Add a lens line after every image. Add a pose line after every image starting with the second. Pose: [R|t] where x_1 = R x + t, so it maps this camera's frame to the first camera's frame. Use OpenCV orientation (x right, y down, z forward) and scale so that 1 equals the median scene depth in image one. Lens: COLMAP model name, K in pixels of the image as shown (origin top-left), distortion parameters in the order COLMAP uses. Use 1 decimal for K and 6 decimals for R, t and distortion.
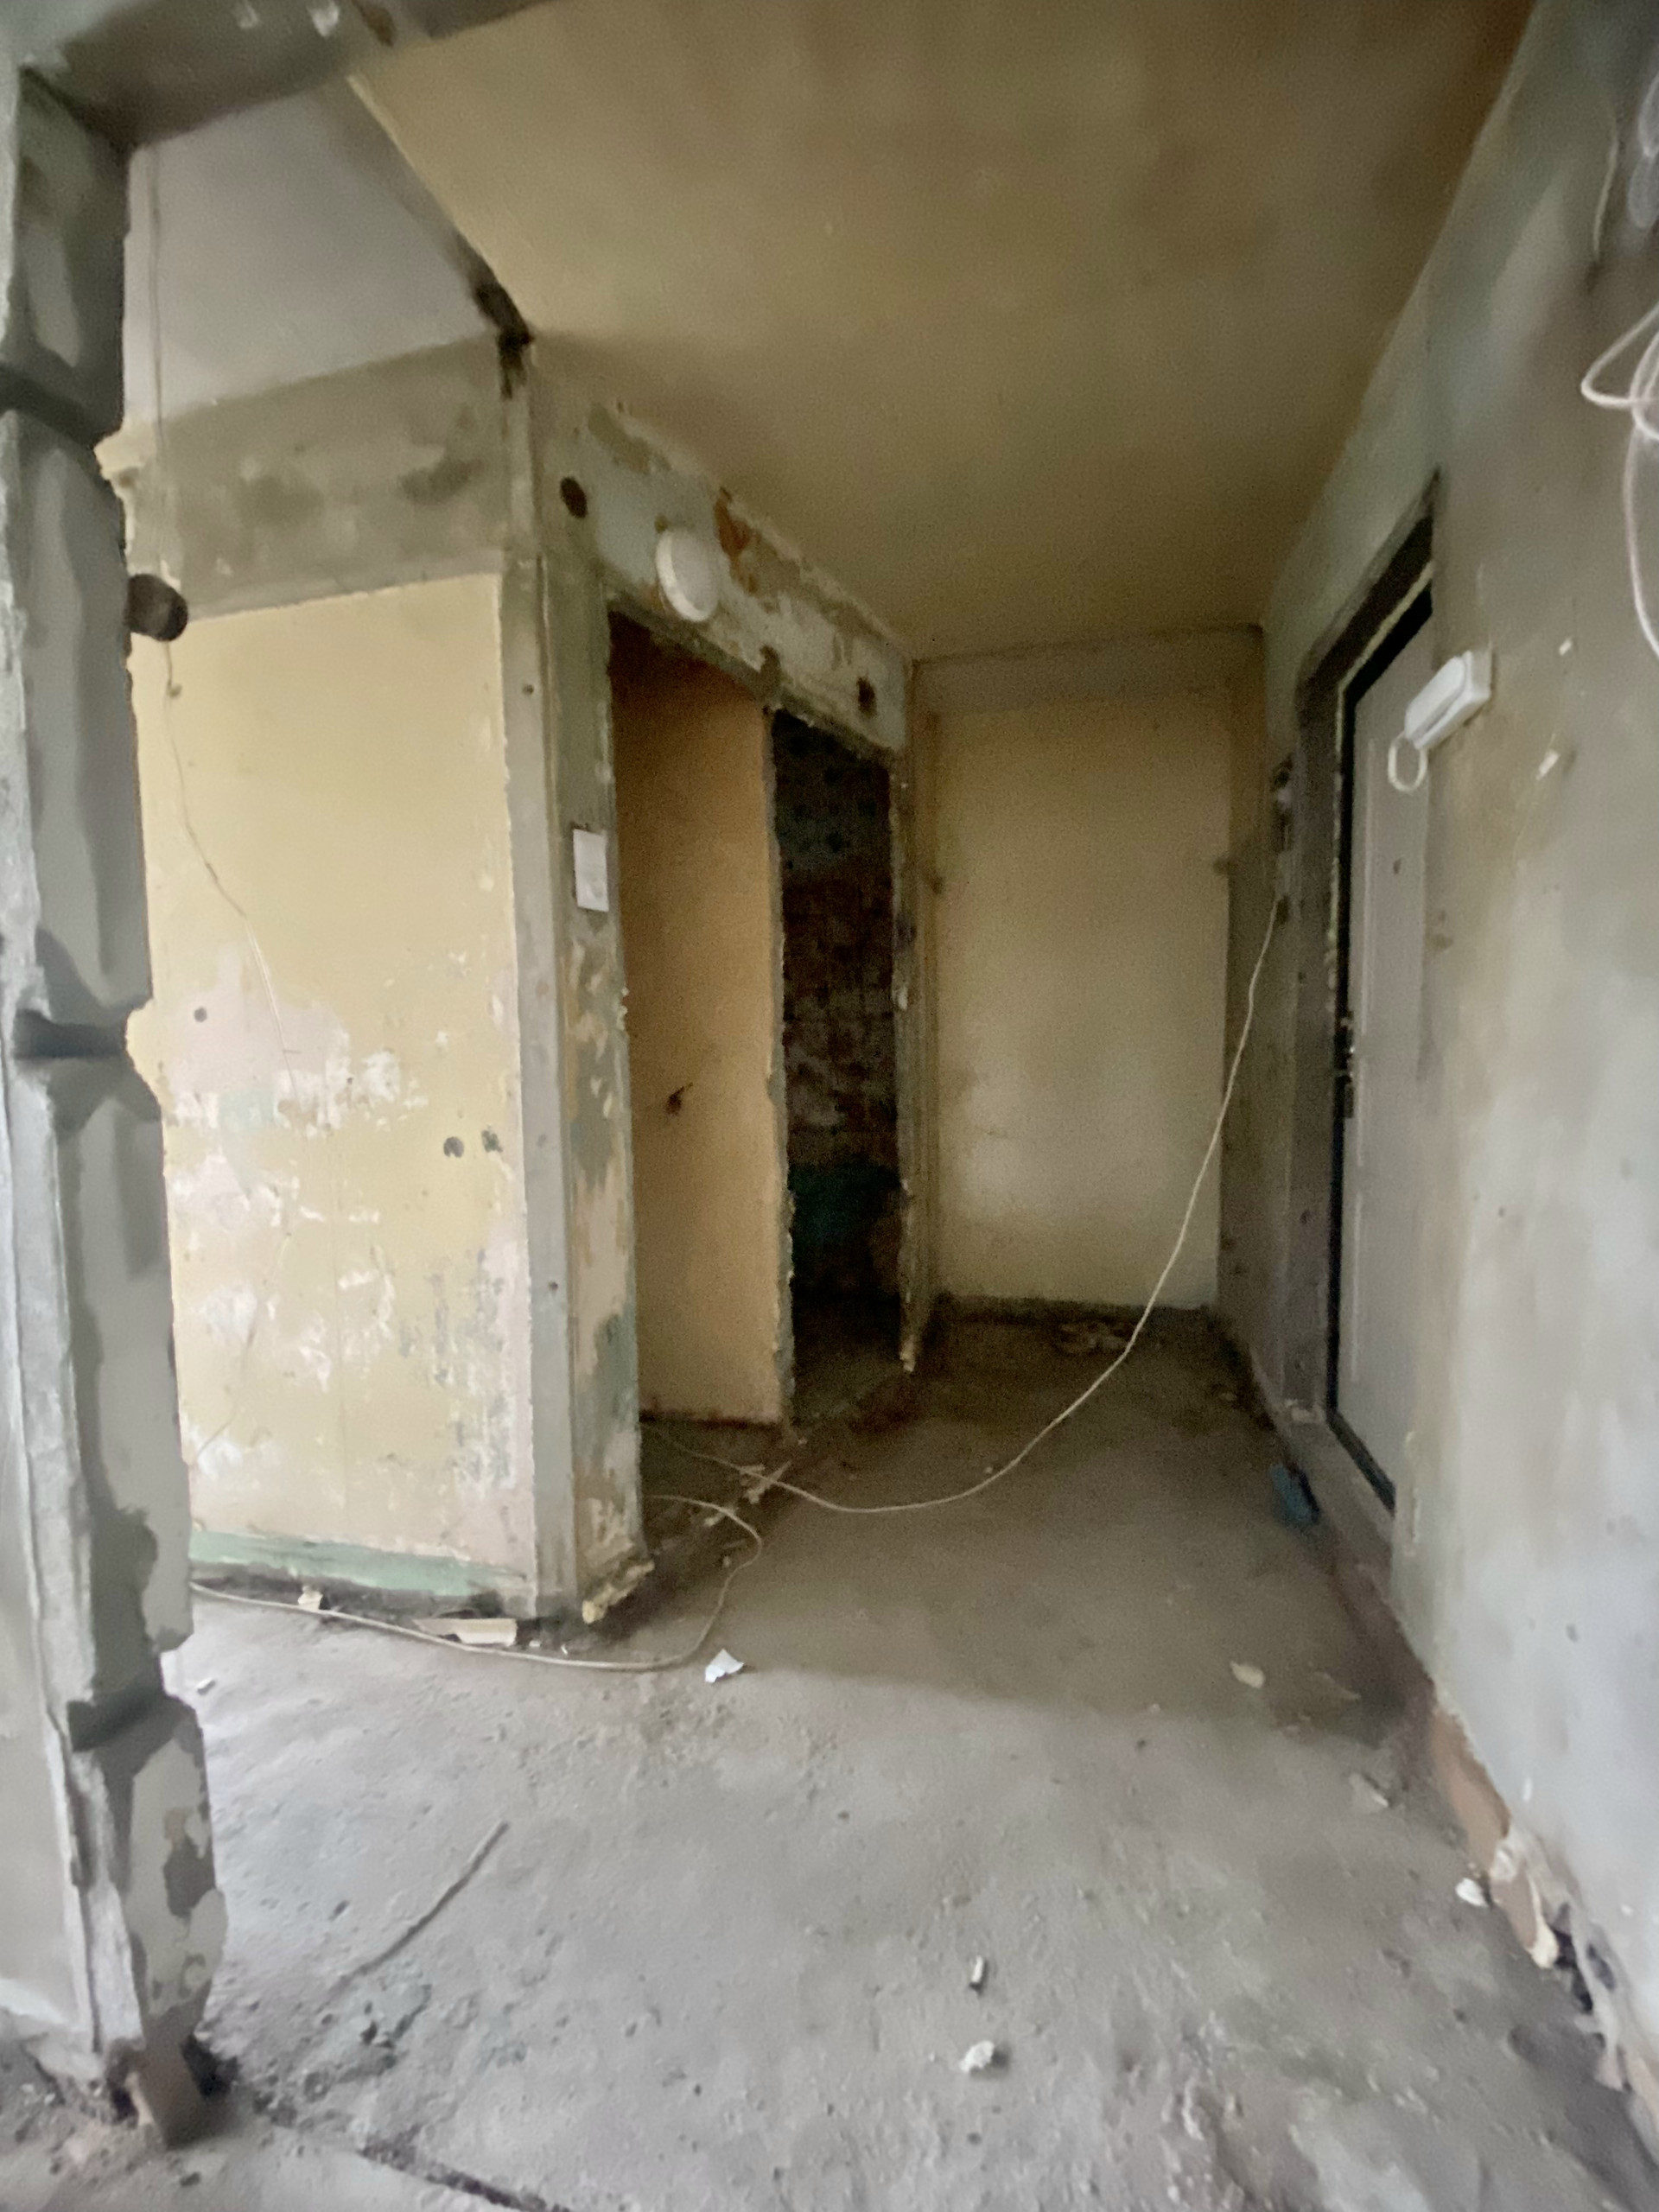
lens RADIAL K [[889.8, 0, 829.5], [0, 889.8, 1106.0], [0, 0, 1]] dist [-0.000873, -0.000189]
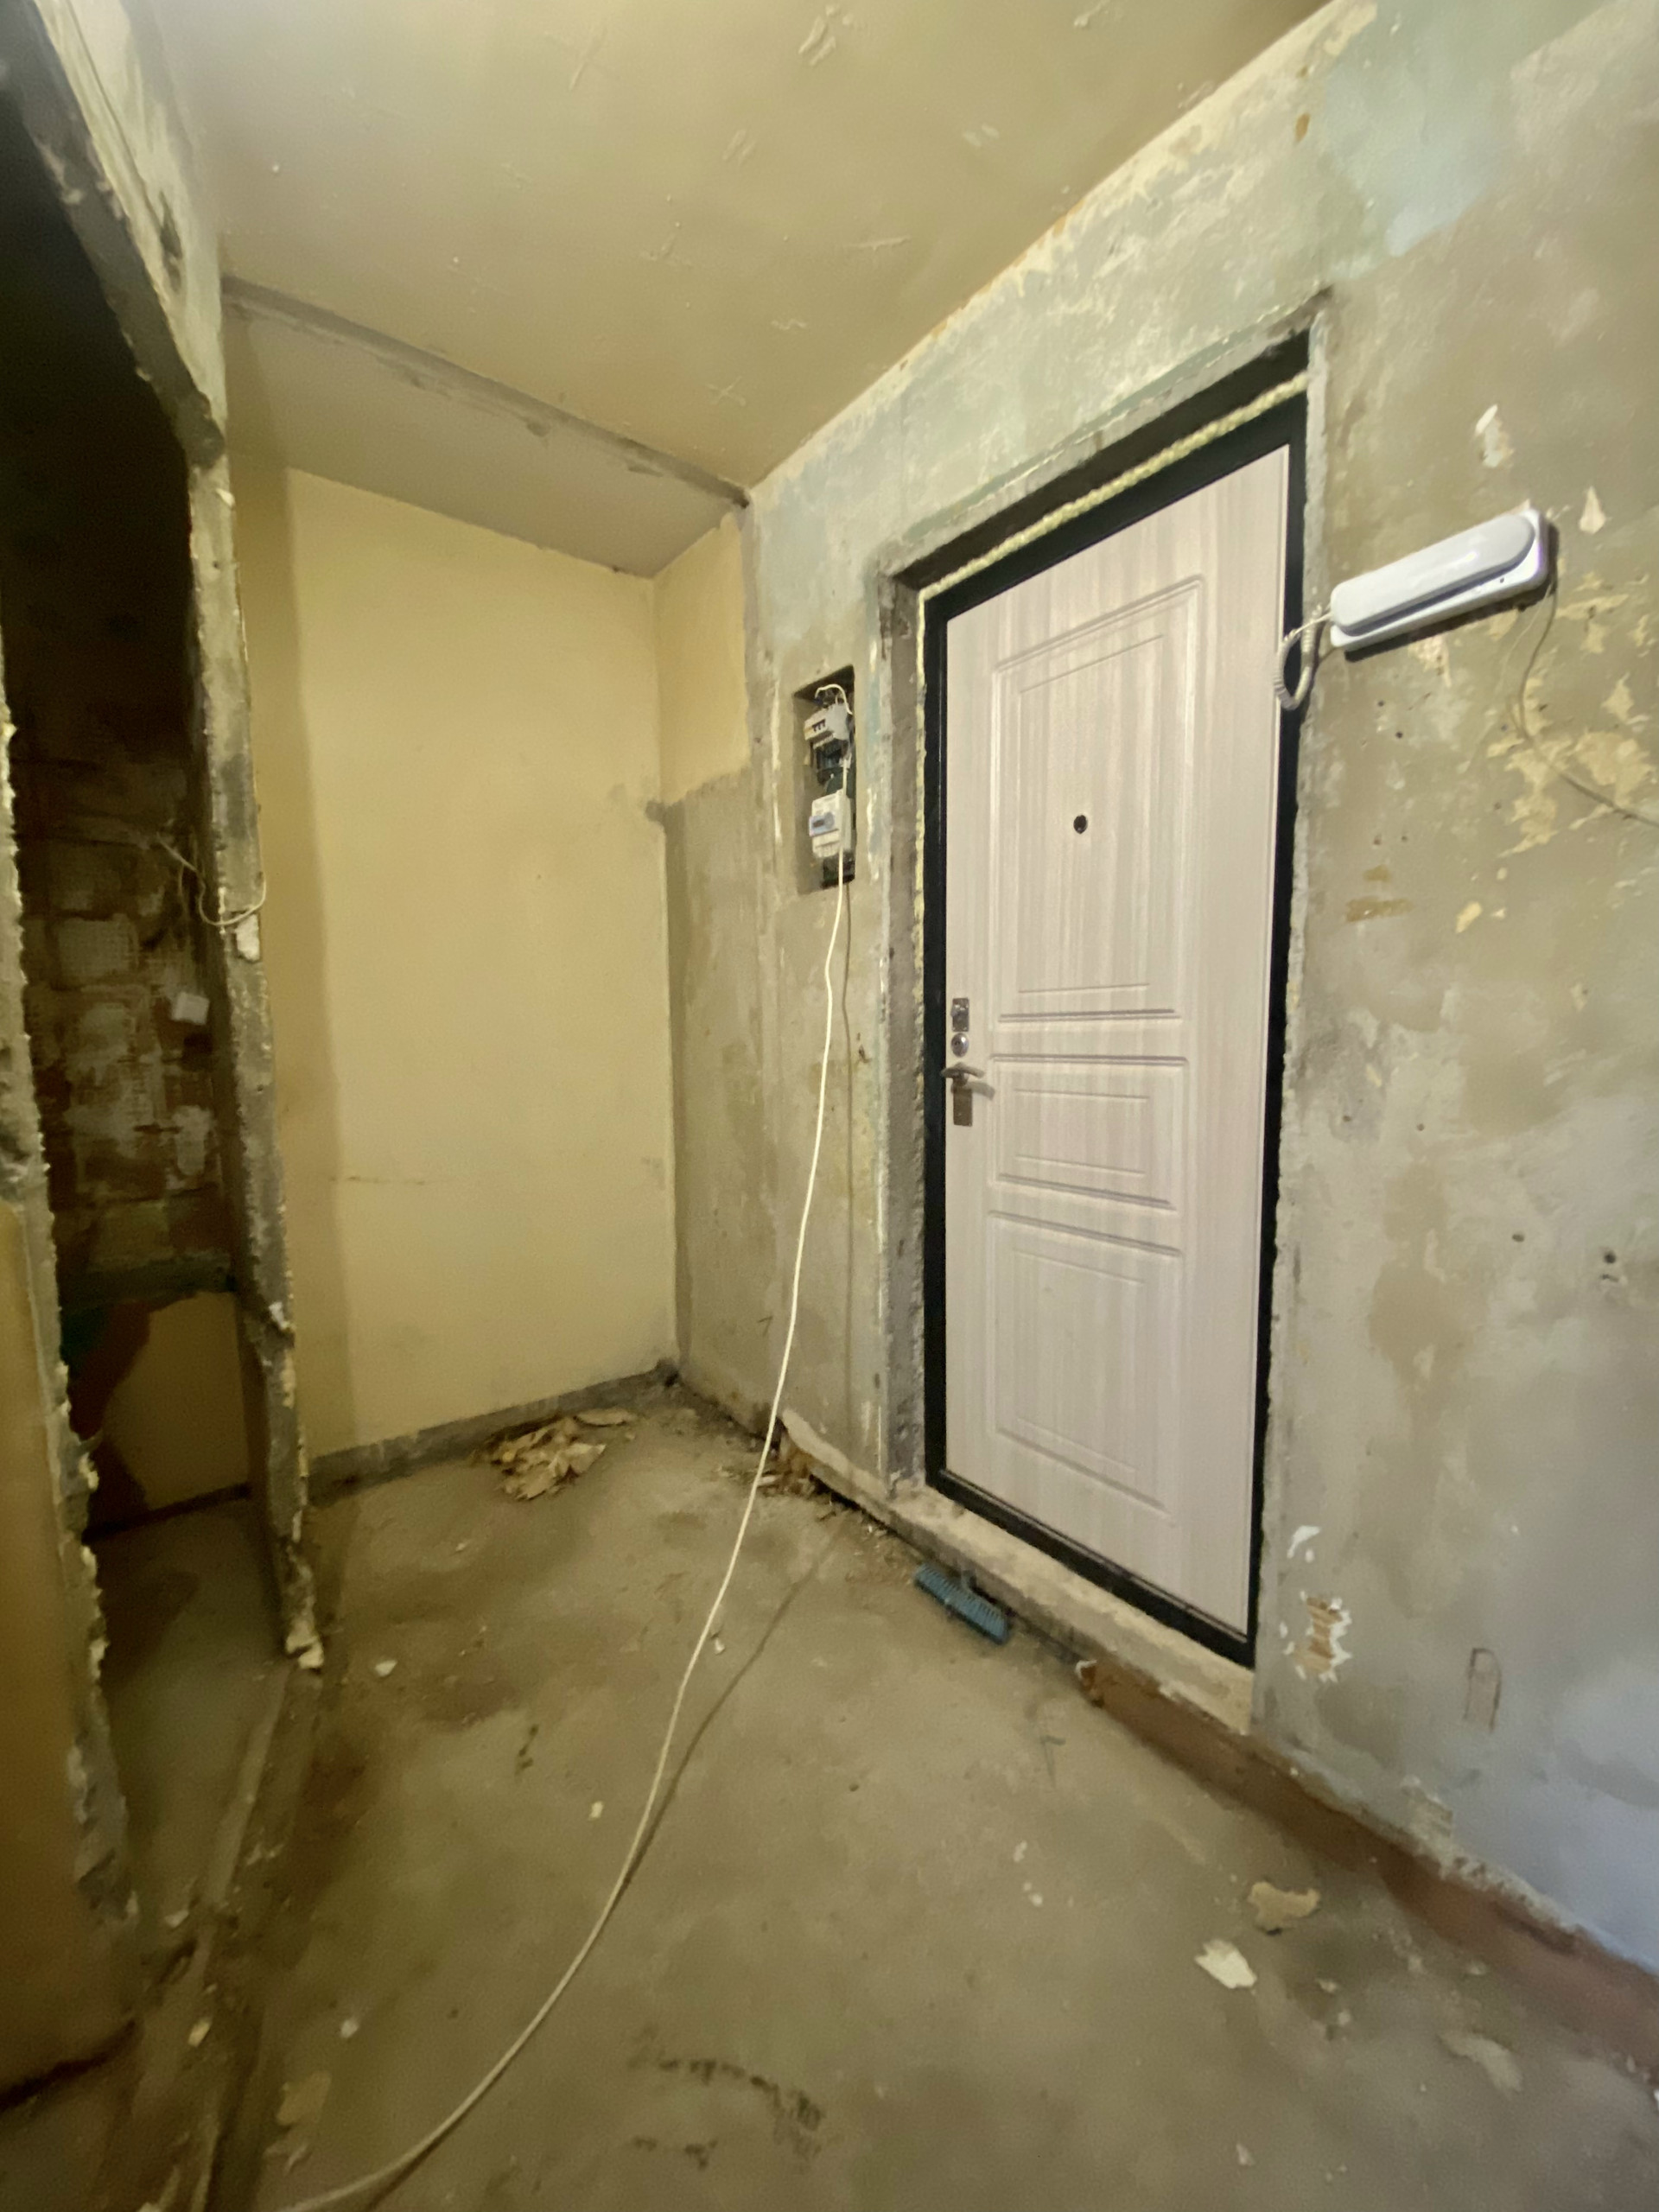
lens RADIAL K [[880.2, 0, 837.9], [0, 880.2, 1112.5], [0, 0, 1]] dist [0.001969, -0.013999]
pose [[0.617885, -0.068034, 0.783320, -0.126317], [0.050719, 0.997623, 0.046639, -0.042007], [-0.784631, 0.010912, 0.619867, 0.543671]]
